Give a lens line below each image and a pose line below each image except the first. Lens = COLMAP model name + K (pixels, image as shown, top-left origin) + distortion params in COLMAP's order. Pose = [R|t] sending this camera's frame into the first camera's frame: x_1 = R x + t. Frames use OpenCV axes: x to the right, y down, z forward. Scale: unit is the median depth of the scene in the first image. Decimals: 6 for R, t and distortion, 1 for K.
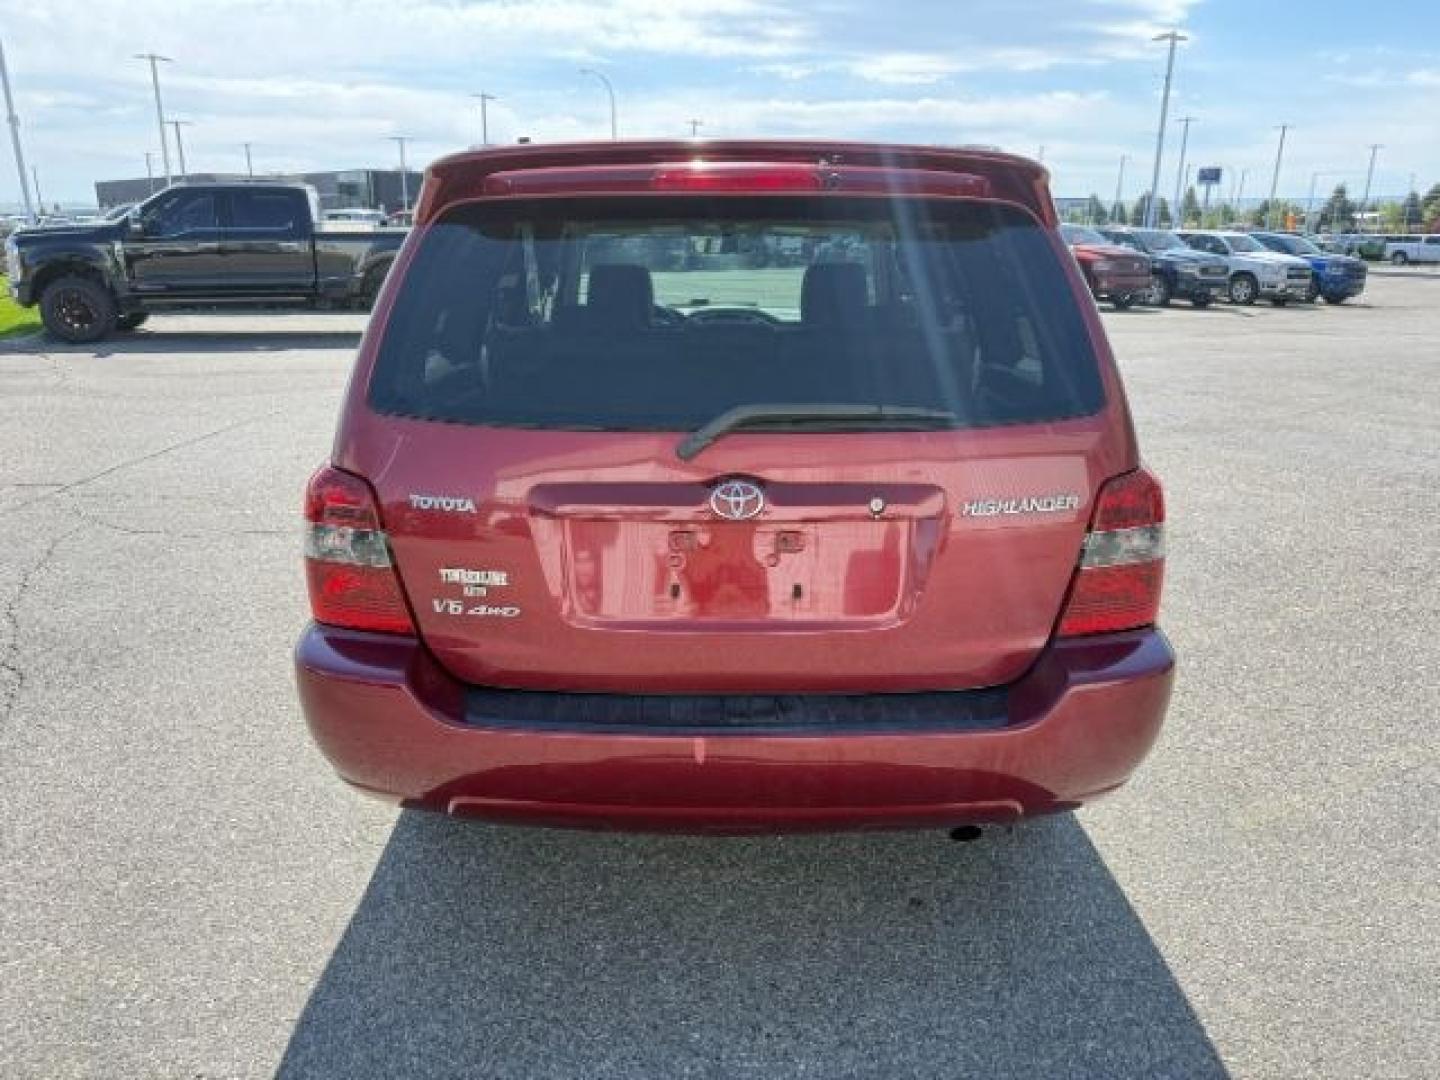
lens RADIAL K [[1008.5, 0, 727.2], [0, 1008.5, 534.9], [0, 0, 1]] dist [0.001145, -0.010941]
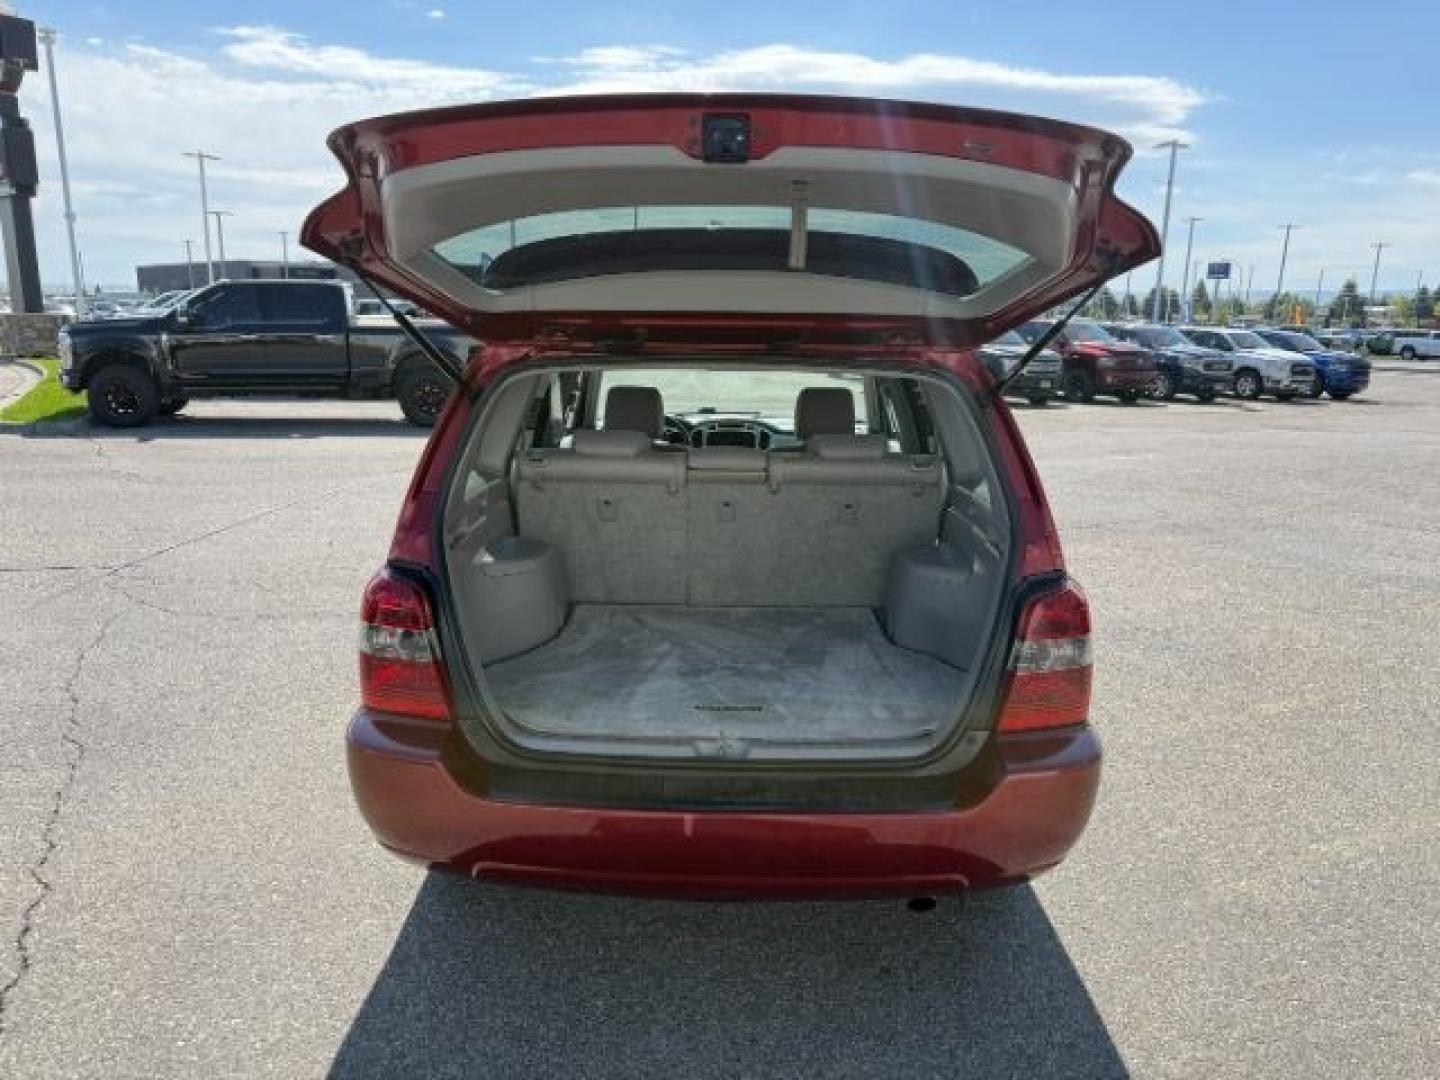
lens RADIAL K [[1008.5, 0, 727.2], [0, 1008.5, 534.9], [0, 0, 1]] dist [0.001145, -0.010941]
pose [[0.999781, 0.015629, -0.013900, 0.020905], [-0.016690, 0.996672, -0.079792, -0.021817], [0.012607, 0.080006, 0.996715, -0.145364]]
